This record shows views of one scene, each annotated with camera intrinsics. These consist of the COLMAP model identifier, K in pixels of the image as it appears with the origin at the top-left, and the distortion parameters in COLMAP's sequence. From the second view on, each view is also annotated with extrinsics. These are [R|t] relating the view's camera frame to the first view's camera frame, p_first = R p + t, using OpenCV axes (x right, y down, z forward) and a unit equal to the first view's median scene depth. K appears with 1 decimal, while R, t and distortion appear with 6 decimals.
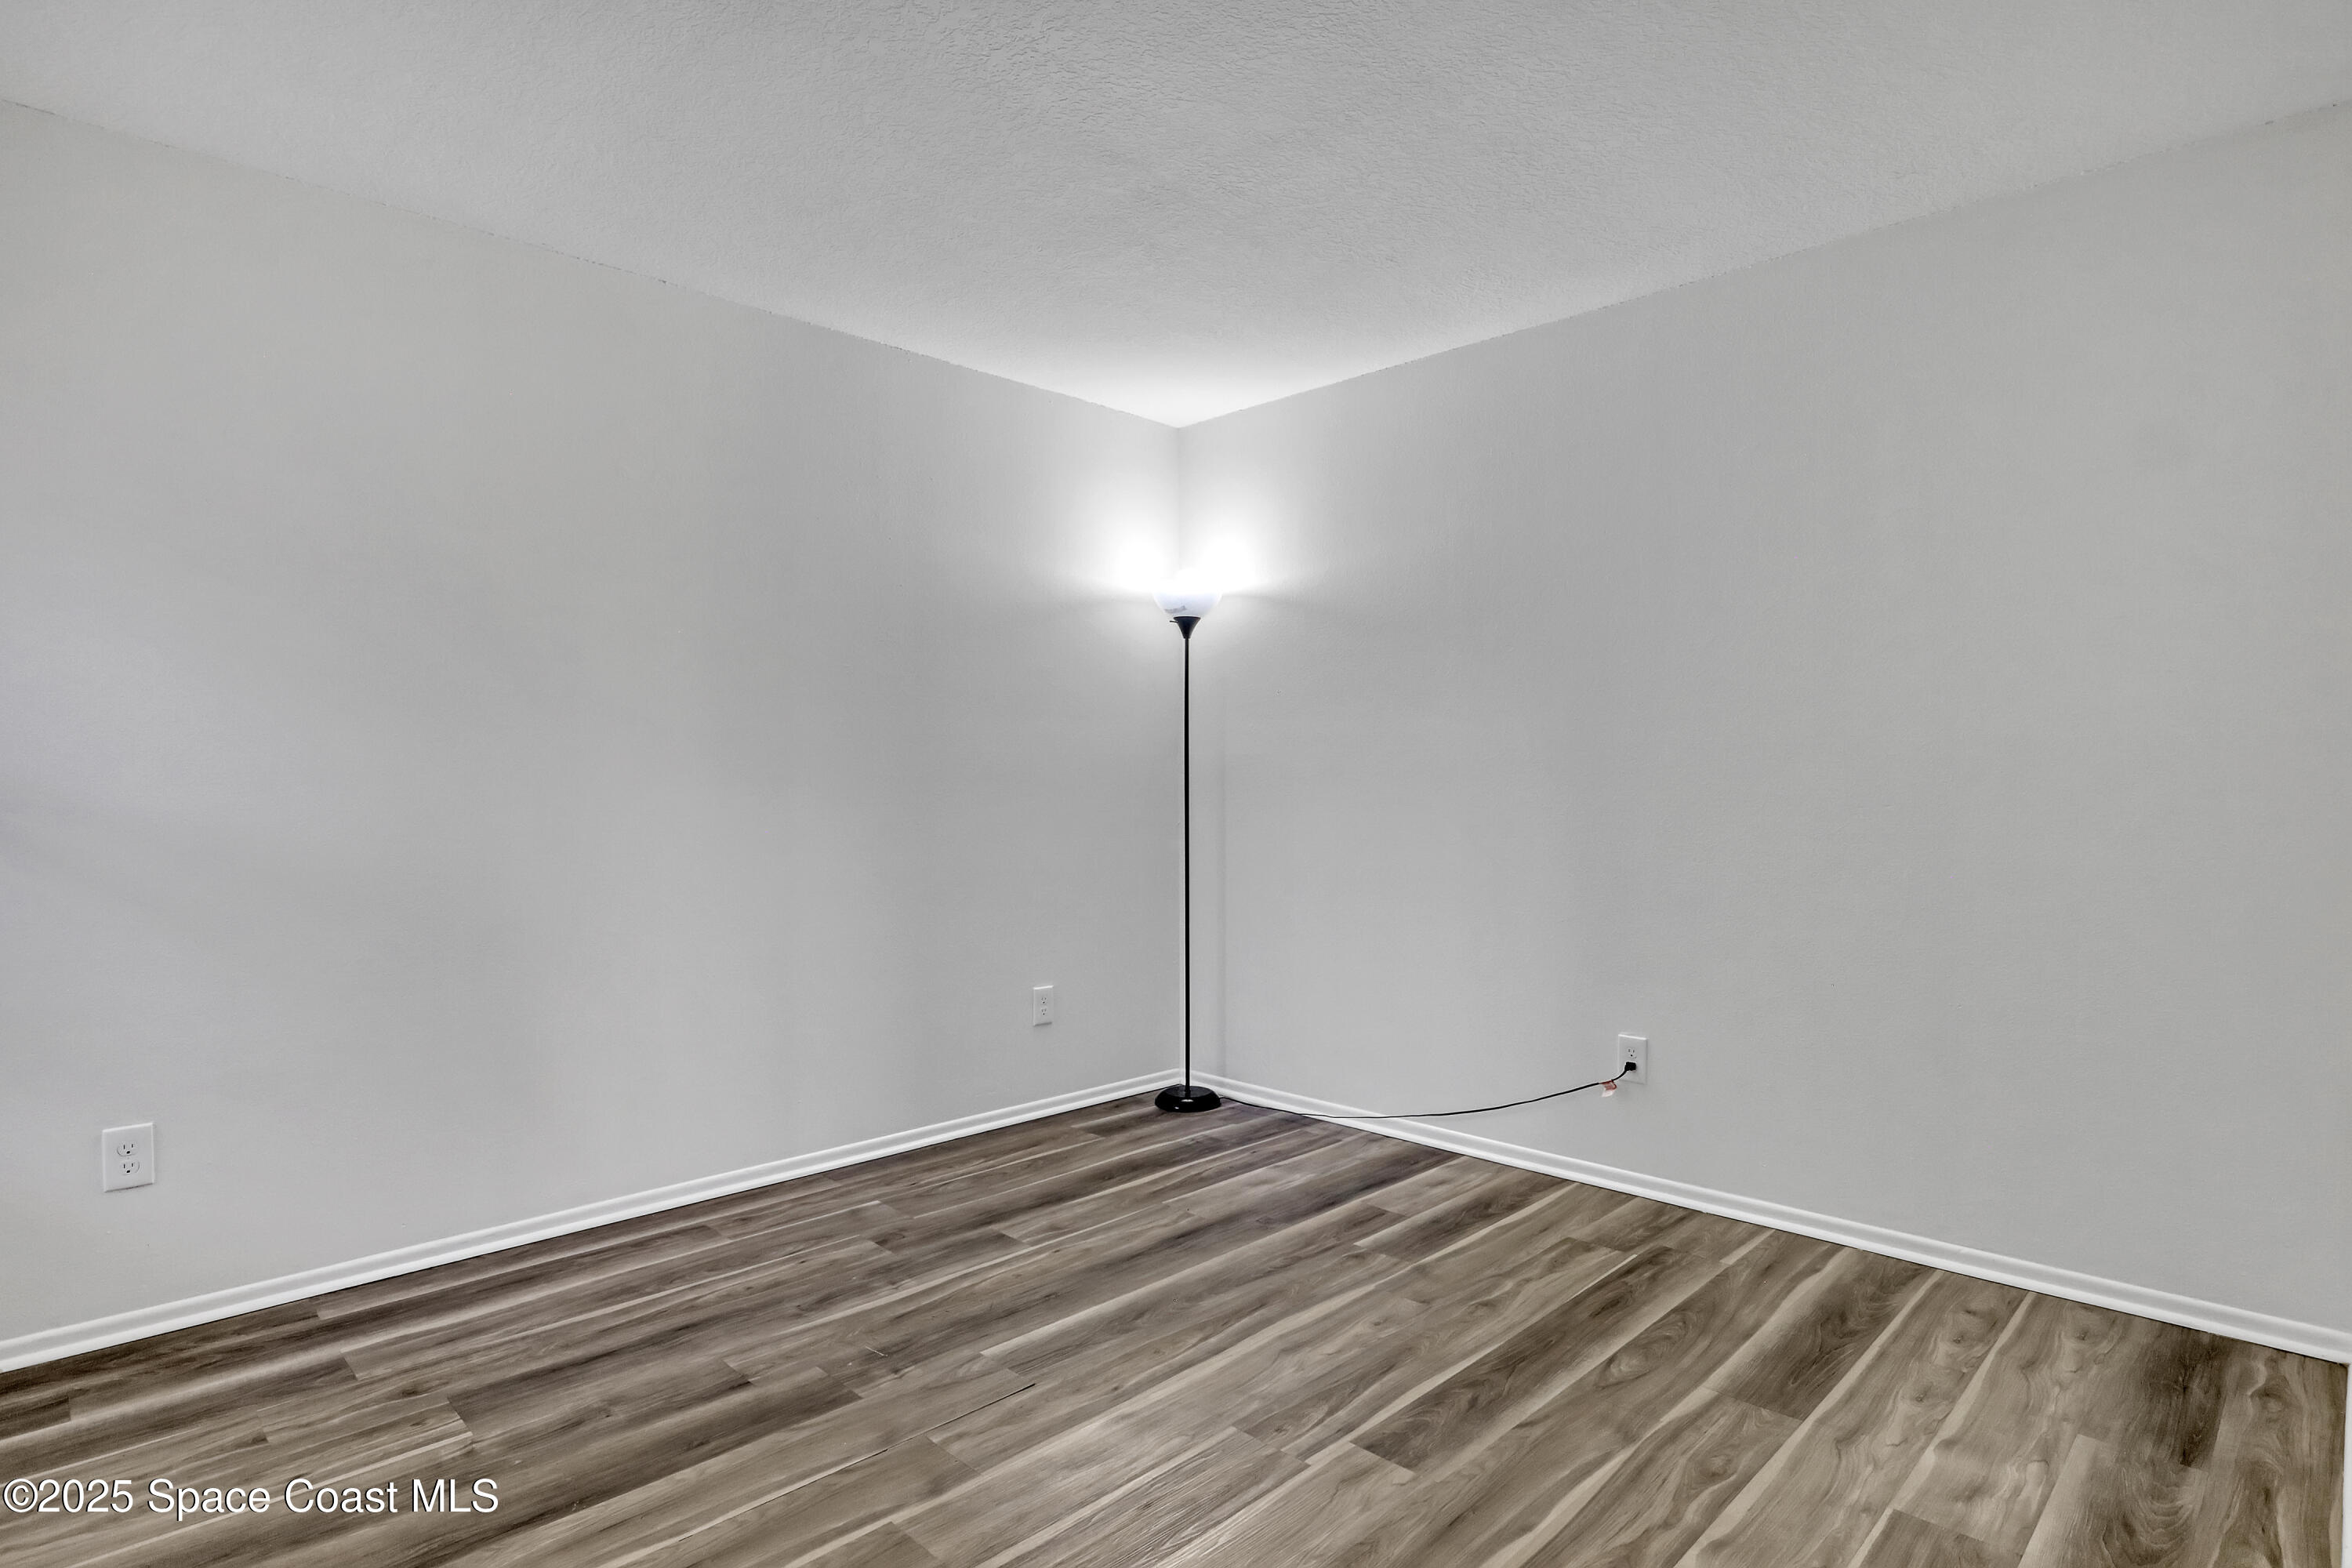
lens RADIAL K [[1233.2, 0, 1178.9], [0, 1233.2, 785.1], [0, 0, 1]] dist [-0.026609, 0.003092]
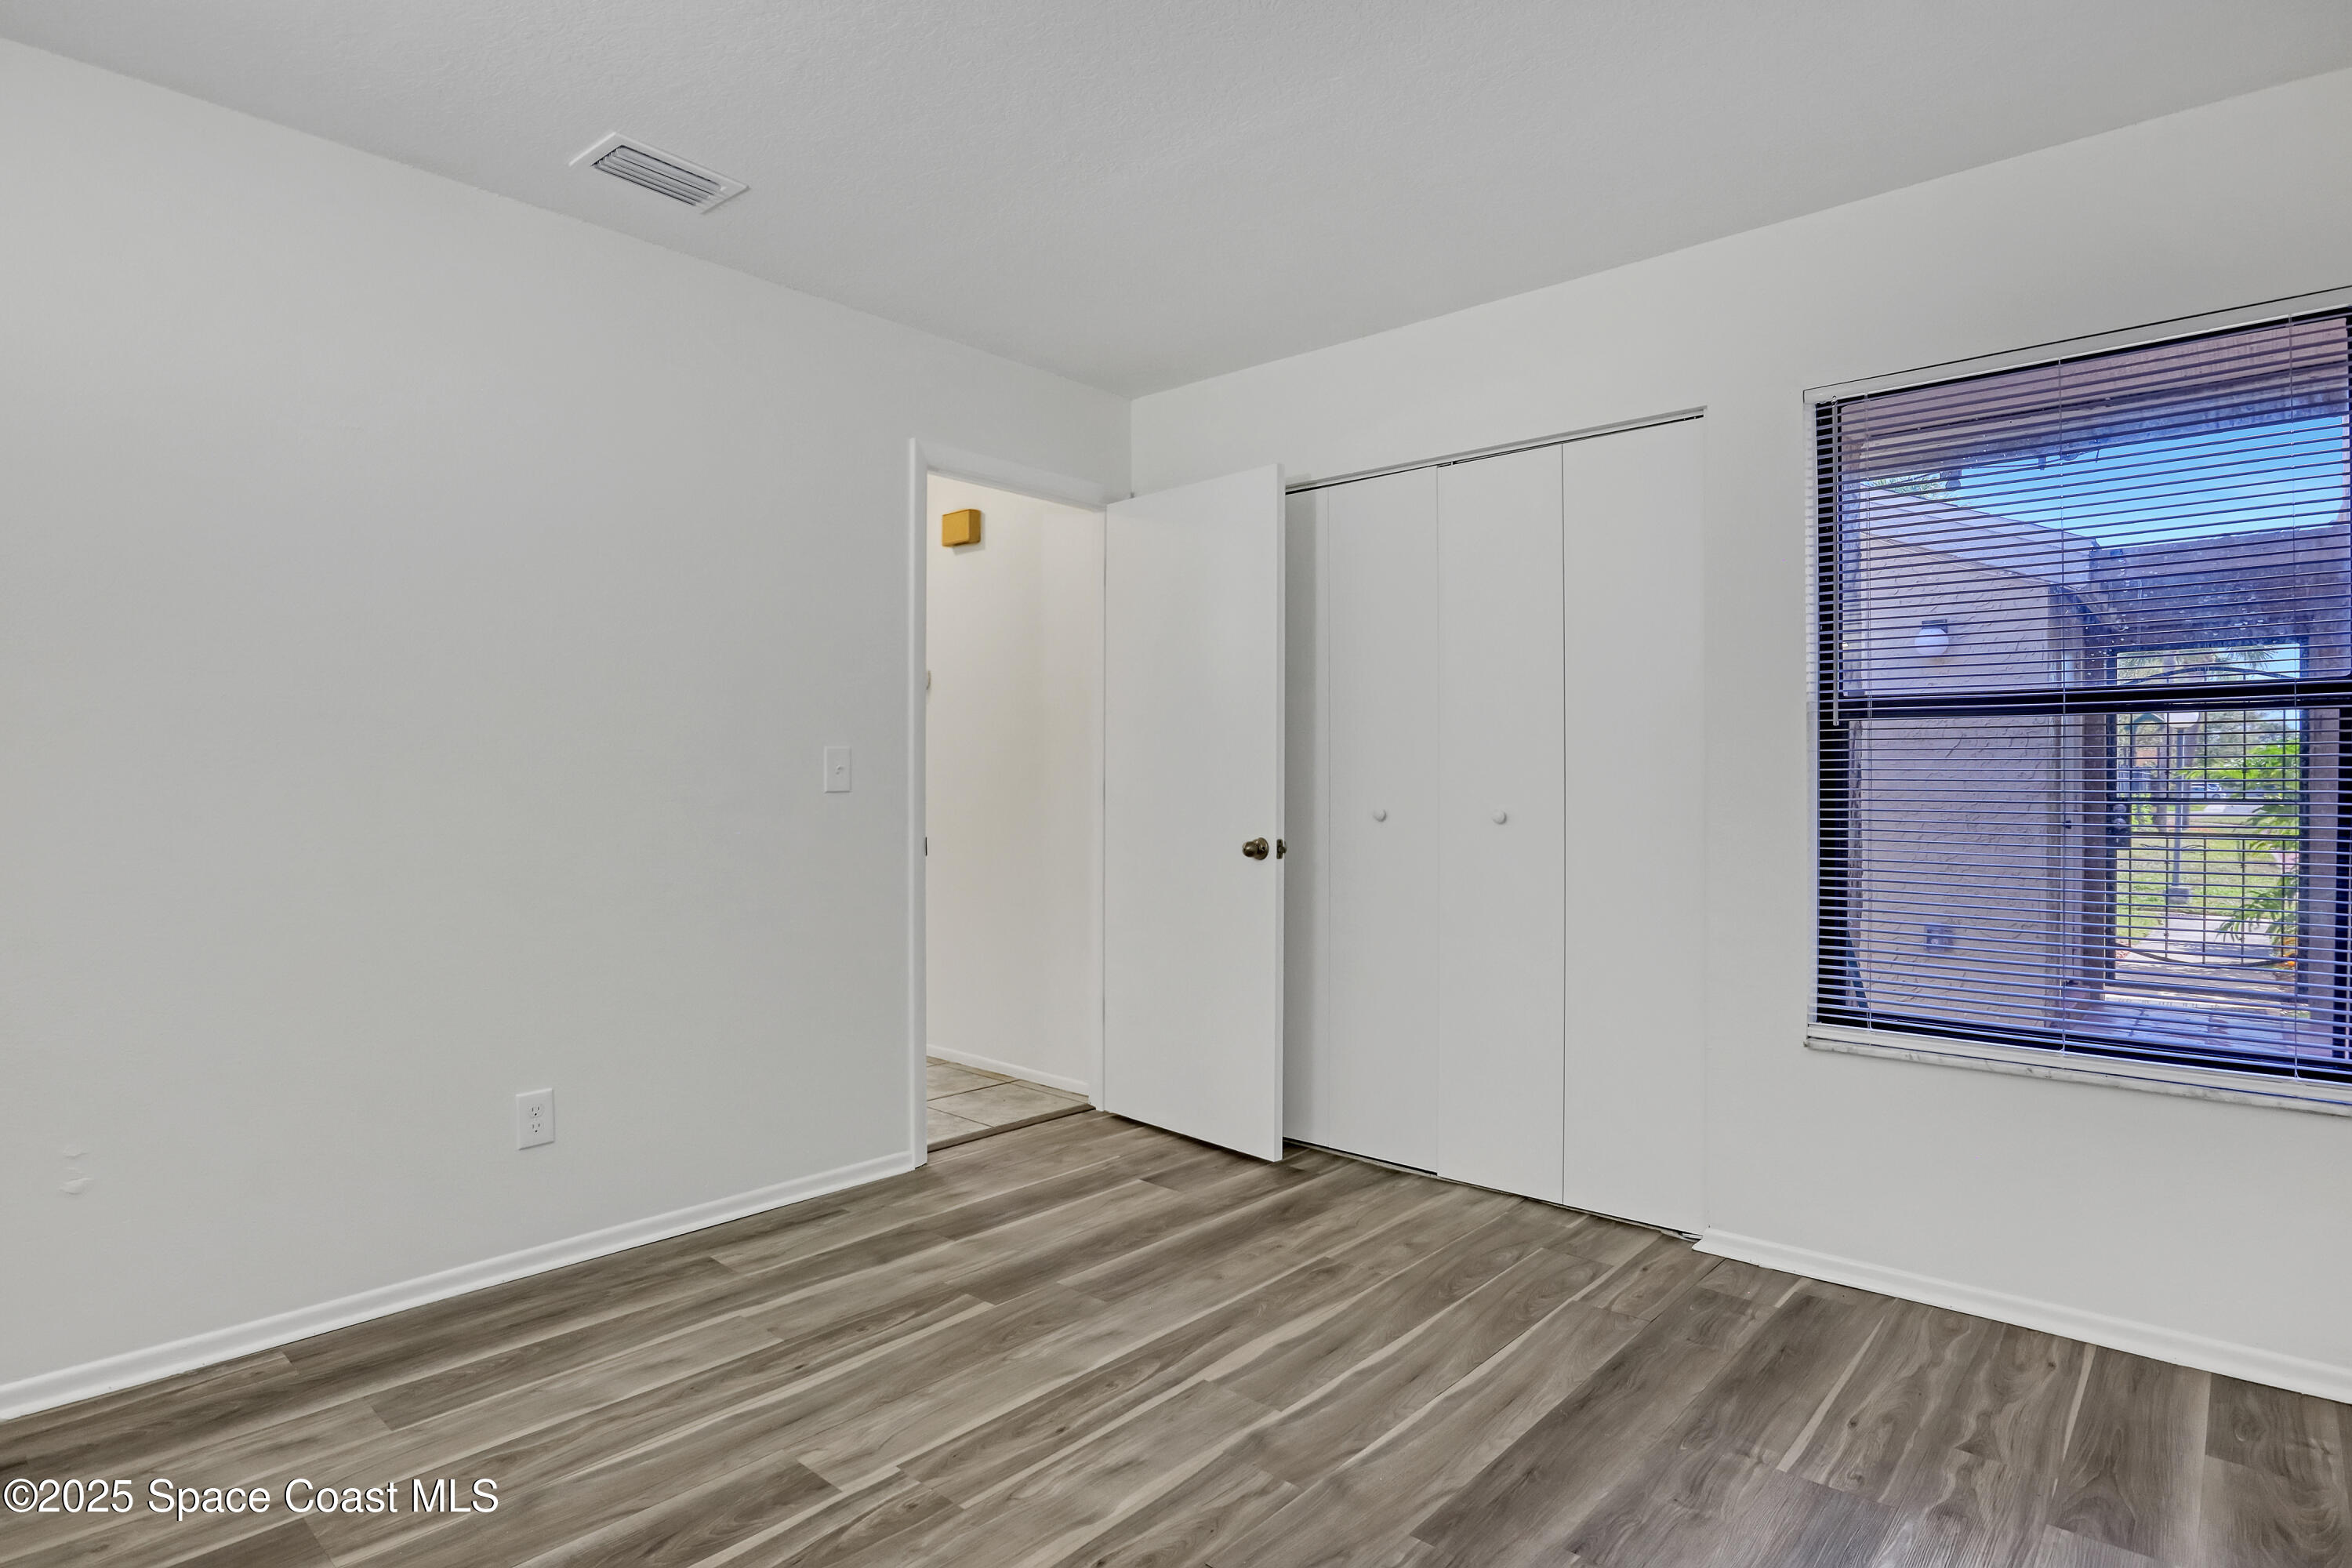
lens RADIAL K [[1233.2, 0, 1173.7], [0, 1233.2, 782.9], [0, 0, 1]] dist [-0.026609, 0.003092]
pose [[-0.998226, 0.001643, -0.059508, -0.057693], [0.001525, 0.999997, 0.002033, -0.001974], [0.059511, 0.001939, -0.998226, 1.933245]]
